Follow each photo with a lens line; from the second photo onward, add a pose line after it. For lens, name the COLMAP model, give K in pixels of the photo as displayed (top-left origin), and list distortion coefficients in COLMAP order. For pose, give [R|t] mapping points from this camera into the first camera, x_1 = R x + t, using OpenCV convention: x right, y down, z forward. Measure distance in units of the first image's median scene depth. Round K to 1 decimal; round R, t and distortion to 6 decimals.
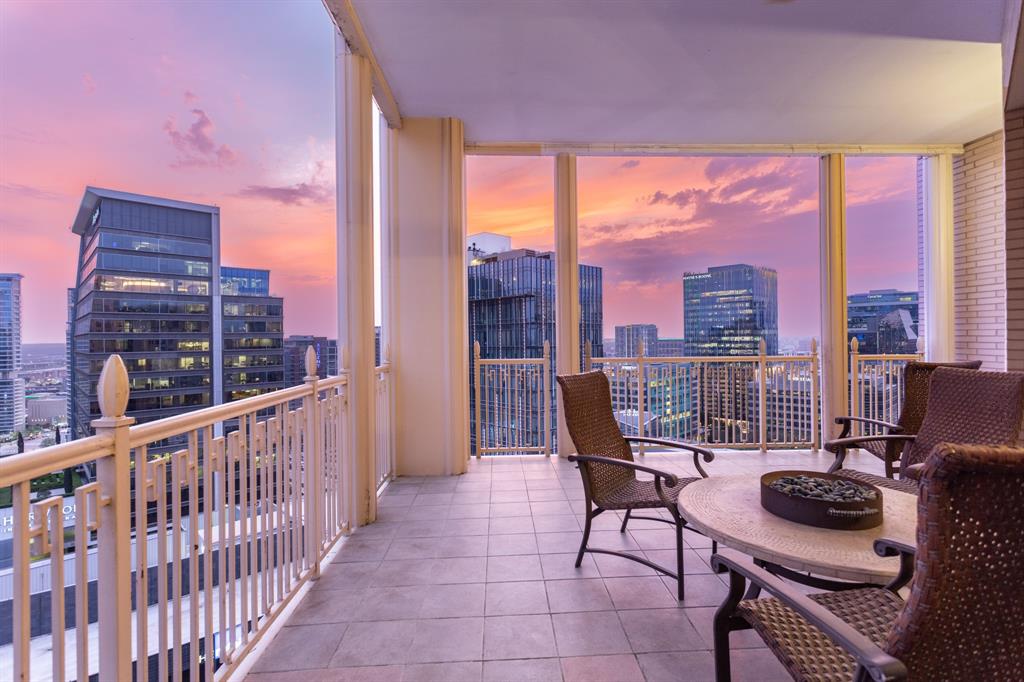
lens RADIAL K [[487.3, 0, 516.0], [0, 487.3, 338.0], [0, 0, 1]] dist [0.000547, 0.004866]
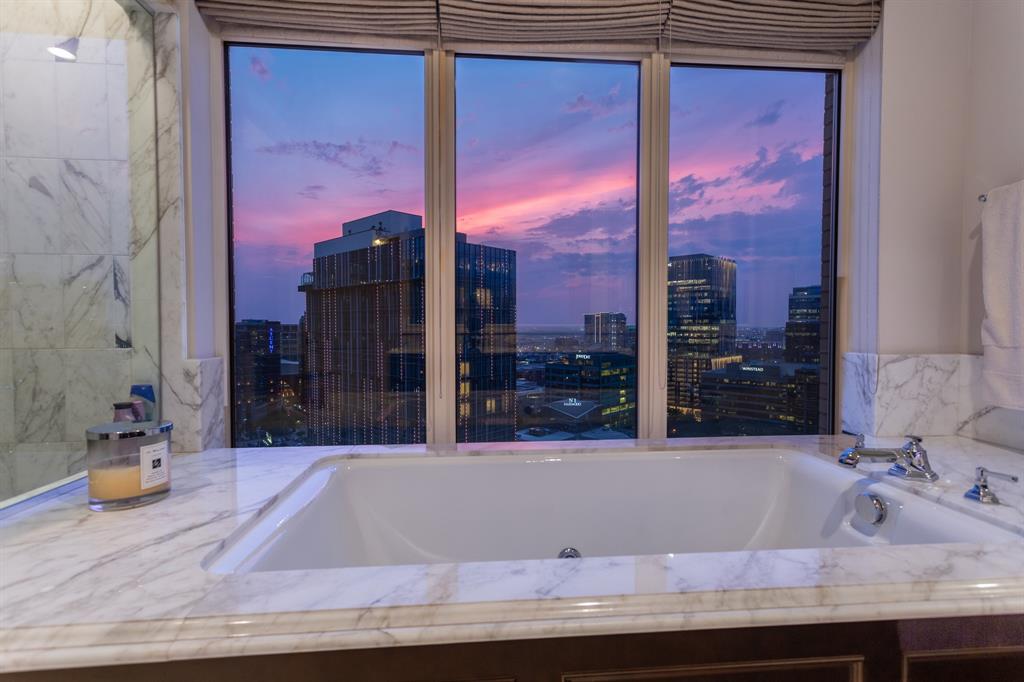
lens RADIAL K [[487.3, 0, 516.0], [0, 487.3, 338.0], [0, 0, 1]] dist [0.000547, 0.004866]
pose [[0.998724, 0.010373, 0.049419, 0.101698], [-0.011669, 0.999594, 0.025991, 0.000154], [-0.049129, -0.026535, 0.998440, 0.038799]]
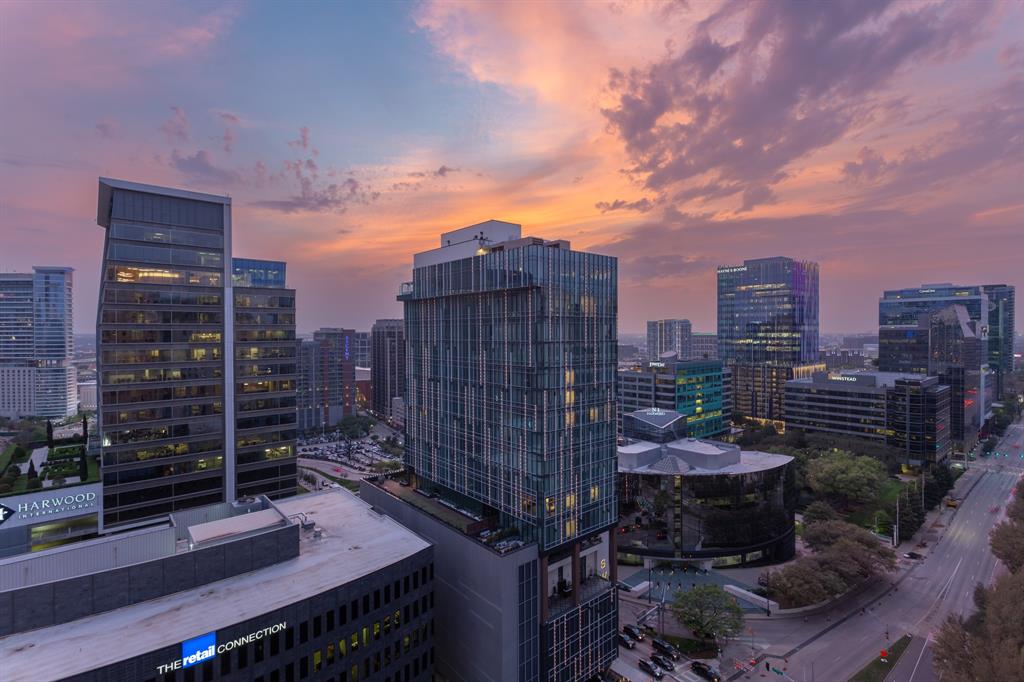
lens RADIAL K [[487.3, 0, 516.0], [0, 487.3, 338.0], [0, 0, 1]] dist [0.000547, 0.004866]
pose [[0.997812, 0.009329, -0.065452, 0.035184], [-0.008537, 0.999887, 0.012367, -0.000131], [0.065560, -0.011781, 0.997779, 0.042544]]
